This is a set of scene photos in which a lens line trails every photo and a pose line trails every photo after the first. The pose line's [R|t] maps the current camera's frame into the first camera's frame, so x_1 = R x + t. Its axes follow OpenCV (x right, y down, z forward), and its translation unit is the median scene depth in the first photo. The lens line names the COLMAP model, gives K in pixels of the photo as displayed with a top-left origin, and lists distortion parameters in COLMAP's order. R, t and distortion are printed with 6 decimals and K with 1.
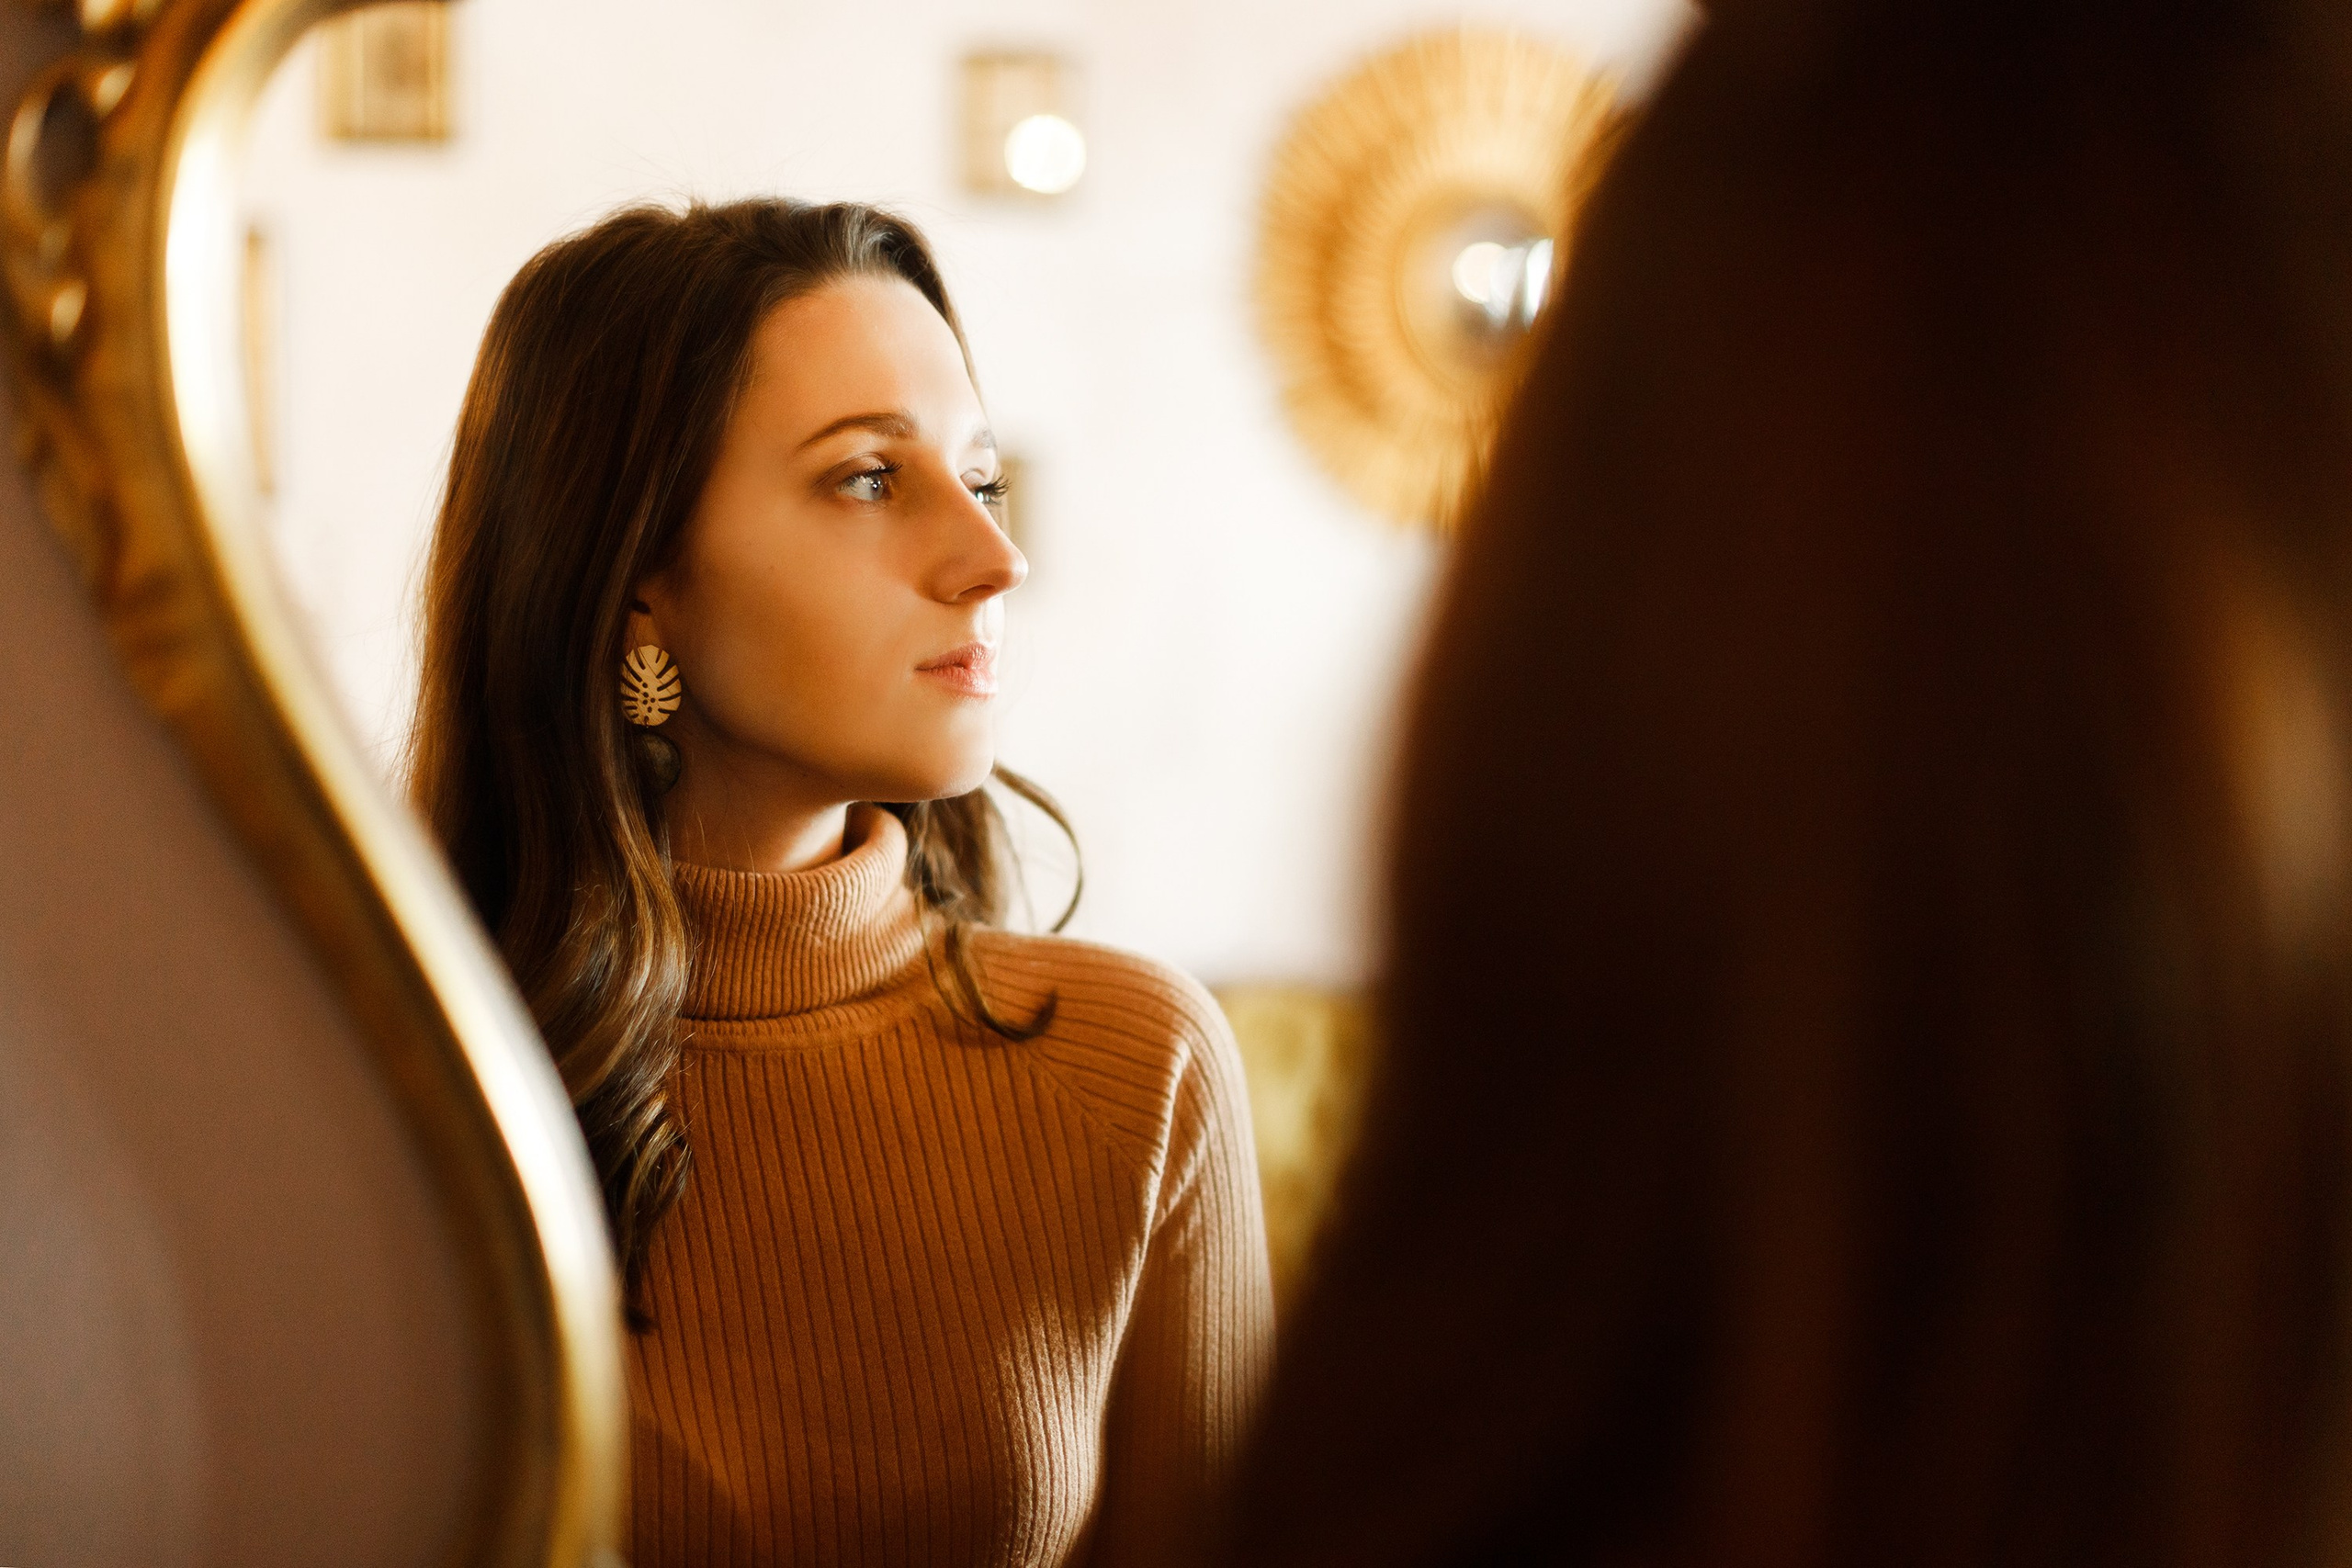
lens RADIAL K [[3376.4, 0, 1175.1], [0, 3376.4, 777.7], [0, 0, 1]] dist [0.039374, 0.000000]
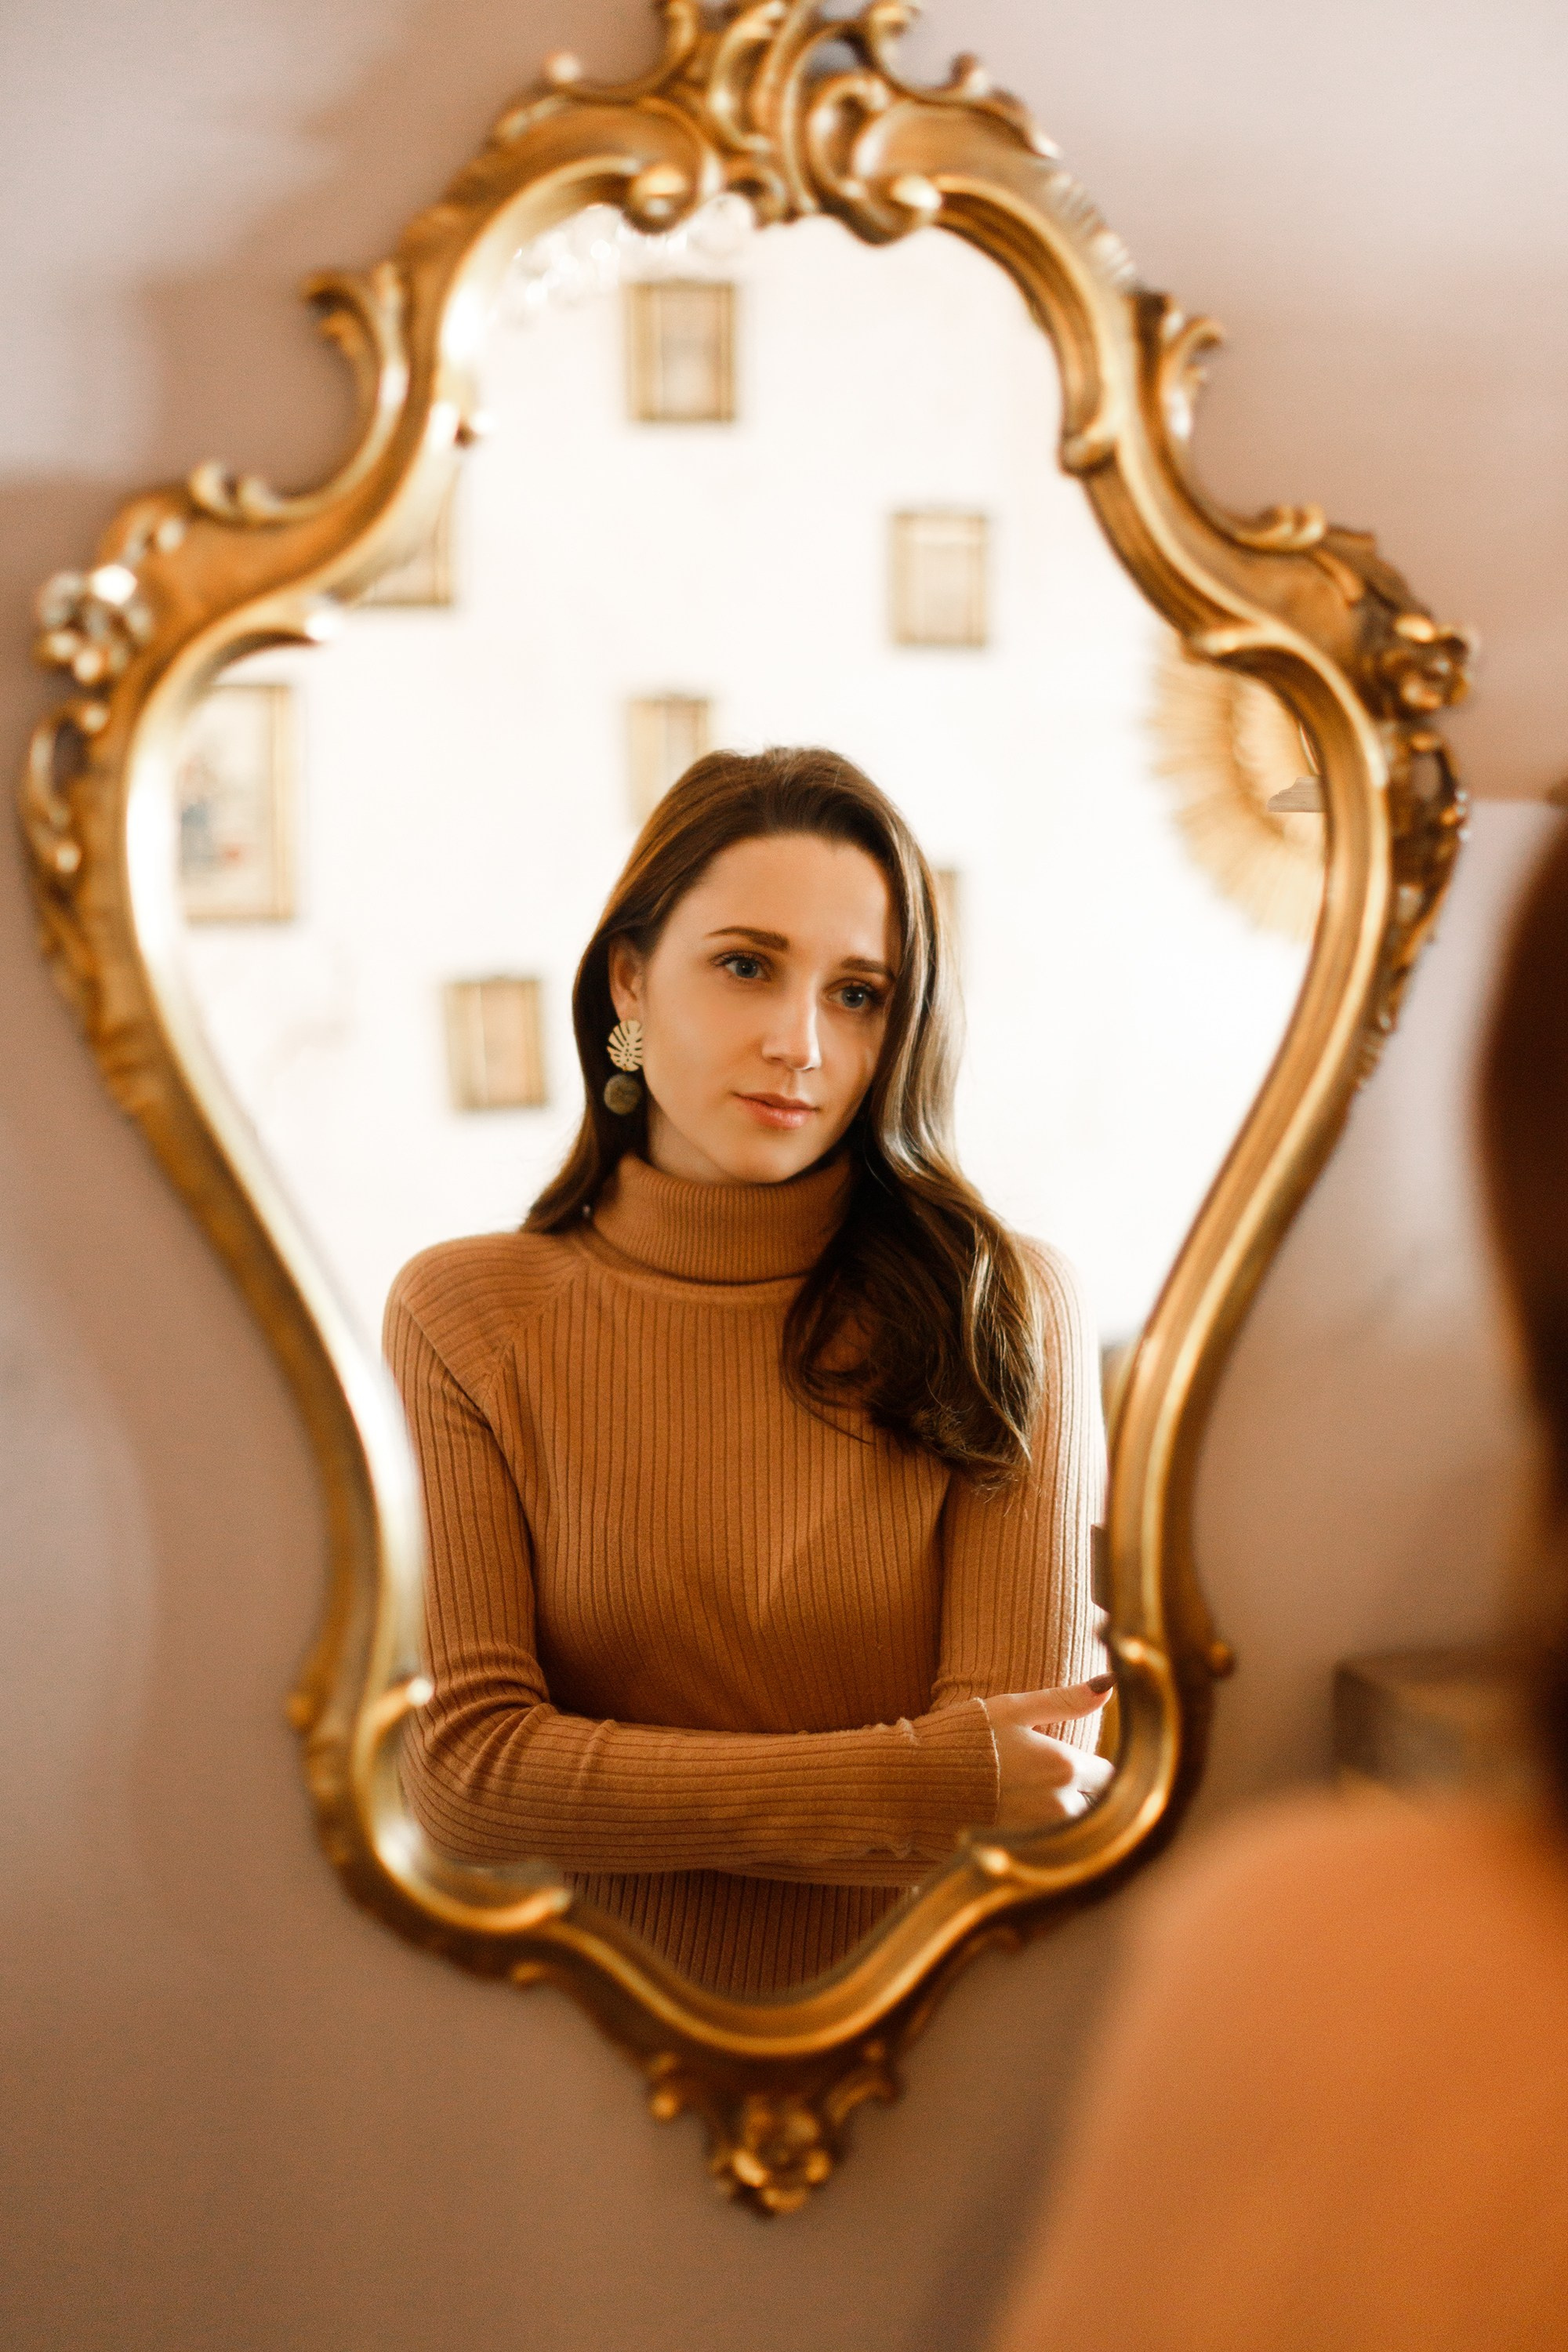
lens RADIAL K [[3376.8, 0, 791.4], [0, 3376.8, 1177.3], [0, 0, 1]] dist [0.039374, 0.000000]
pose [[0.991287, -0.001632, -0.131711, 0.217569], [0.002022, 0.999994, 0.002832, 0.007883], [0.131706, -0.003074, 0.991284, -0.526822]]
